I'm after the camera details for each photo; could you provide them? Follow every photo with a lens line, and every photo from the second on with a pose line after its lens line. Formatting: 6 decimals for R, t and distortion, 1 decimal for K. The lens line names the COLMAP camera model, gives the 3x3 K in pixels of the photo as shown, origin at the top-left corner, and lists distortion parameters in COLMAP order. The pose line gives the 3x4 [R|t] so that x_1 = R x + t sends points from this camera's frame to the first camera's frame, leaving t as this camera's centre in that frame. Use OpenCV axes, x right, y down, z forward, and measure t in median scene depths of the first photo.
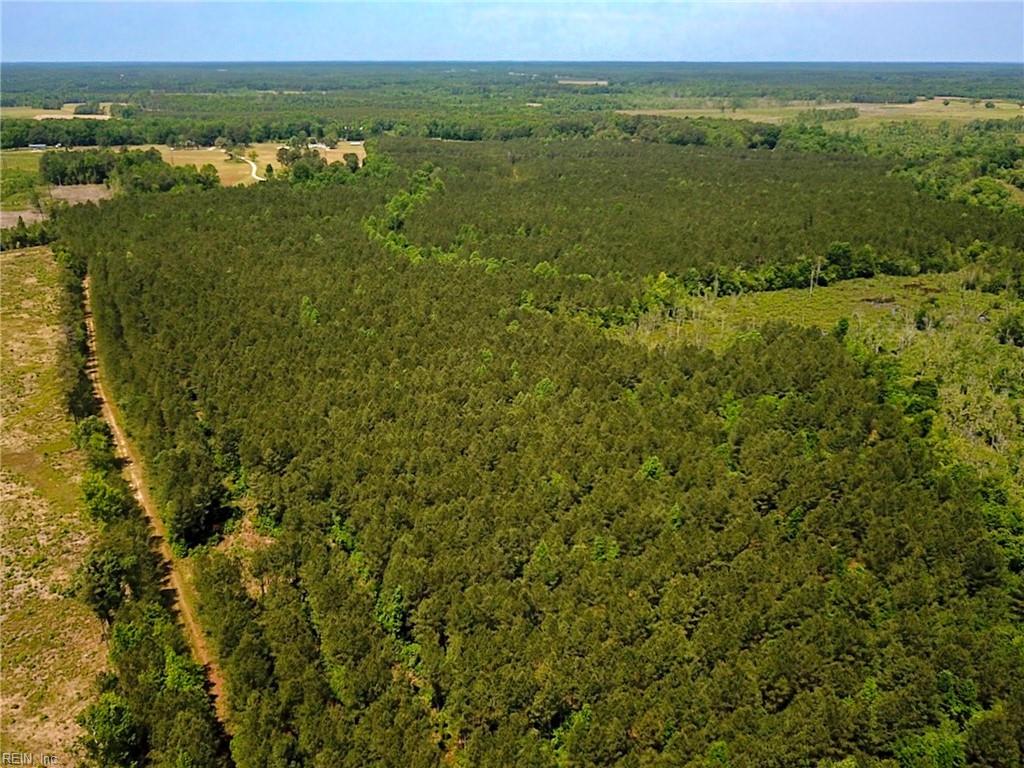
lens RADIAL K [[825.0, 0, 514.5], [0, 825.0, 383.8], [0, 0, 1]] dist [0.000746, 0.001598]
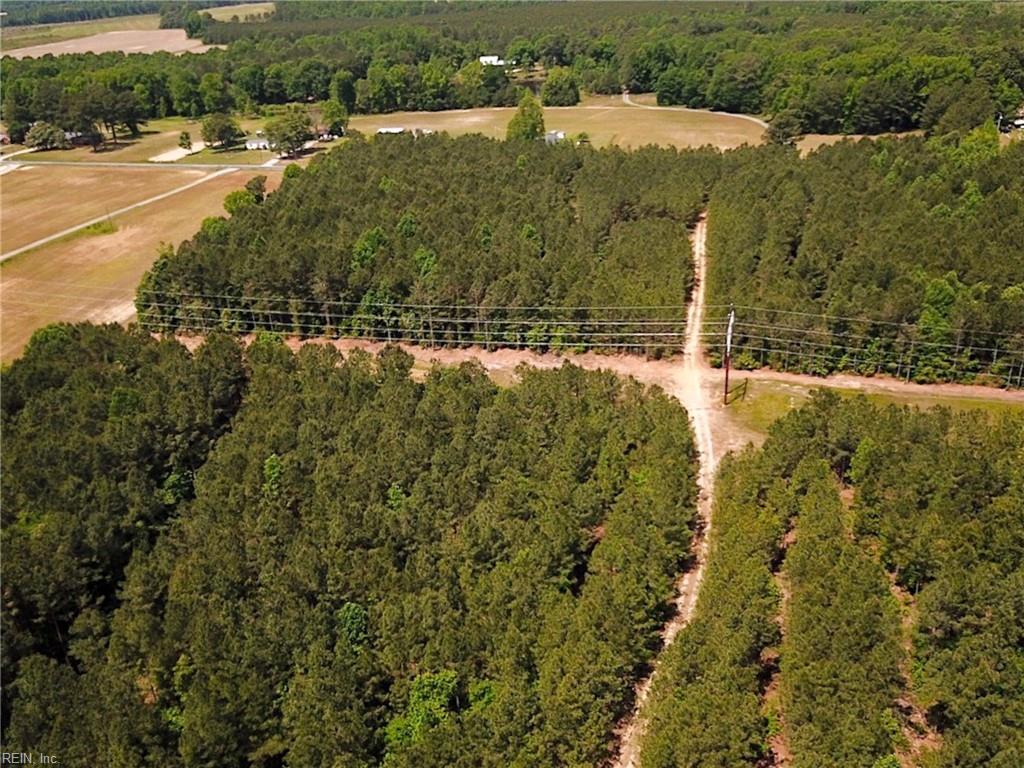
lens RADIAL K [[965.9, 0, 512.0], [0, 965.9, 384.0], [0, 0, 1]] dist [-0.003249, -0.006806]
pose [[0.919645, 0.115392, -0.375416, 0.030267], [-0.088609, 0.992180, 0.087902, -0.231720], [0.382624, -0.047574, 0.922679, 0.649405]]
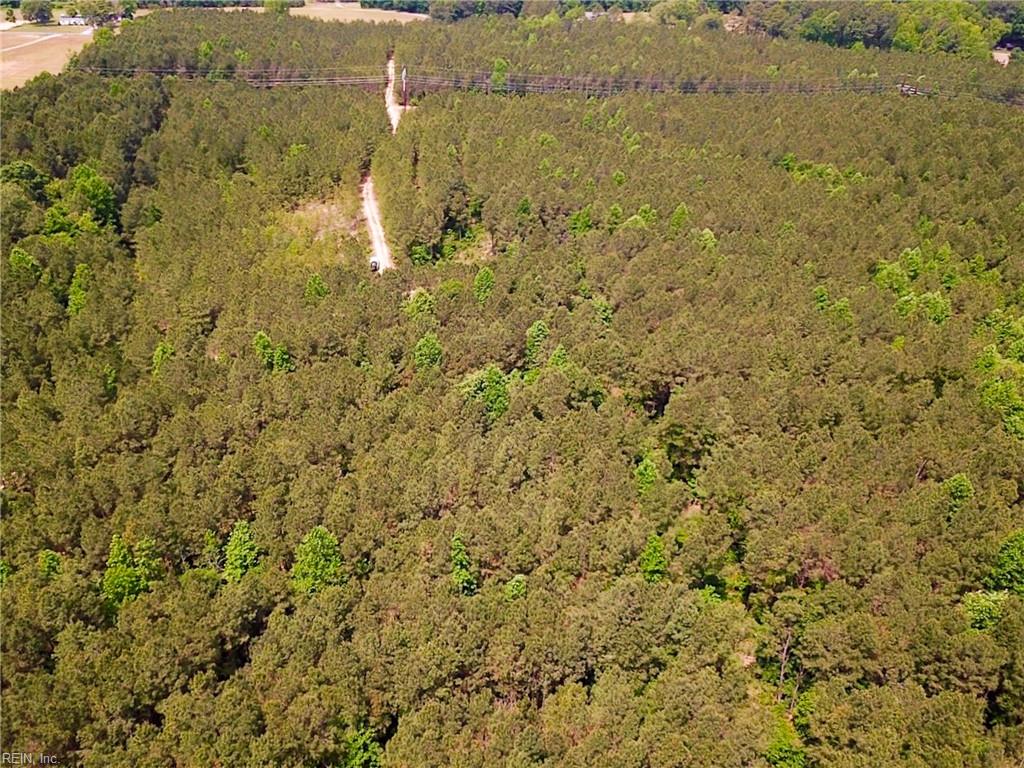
lens RADIAL K [[825.0, 0, 514.5], [0, 825.0, 383.8], [0, 0, 1]] dist [0.000746, 0.001598]
pose [[0.995532, 0.058923, -0.073790, 0.070835], [-0.045694, 0.984447, 0.169635, -0.172397], [0.082638, -0.165505, 0.982741, 0.505109]]
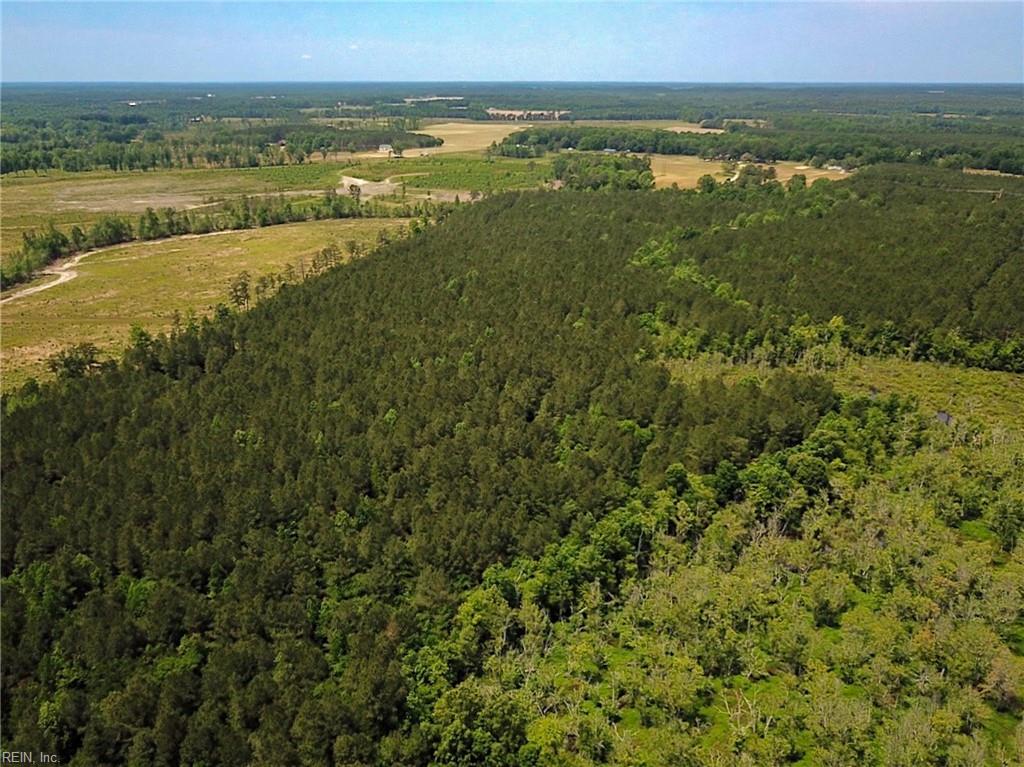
lens RADIAL K [[839.9, 0, 510.4], [0, 839.9, 387.6], [0, 0, 1]] dist [0.001341, 0.005685]
pose [[0.688024, 0.250639, -0.681031, 0.242348], [-0.267995, 0.959880, 0.082518, -0.017195], [0.674390, 0.125738, 0.727590, 0.045072]]
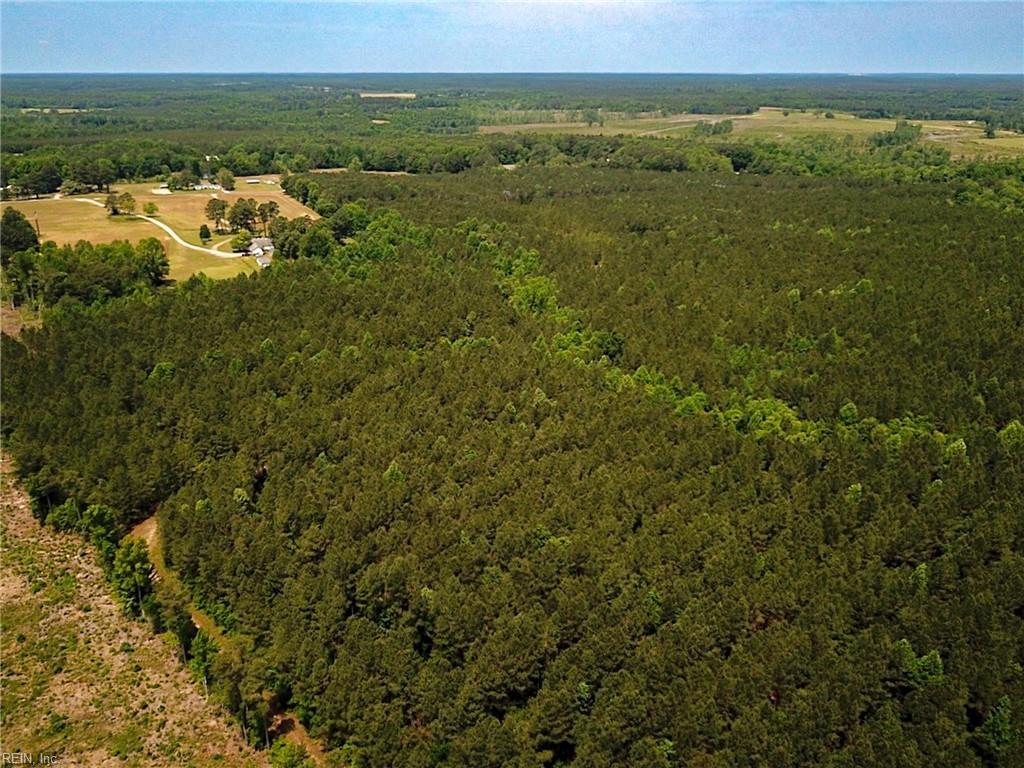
lens RADIAL K [[839.9, 0, 510.4], [0, 839.9, 388.1], [0, 0, 1]] dist [0.001341, 0.005685]
pose [[0.967006, -0.090845, 0.238005, -0.168186], [0.094159, 0.995554, -0.002567, -0.078941], [-0.236714, 0.024892, 0.971260, 0.201891]]
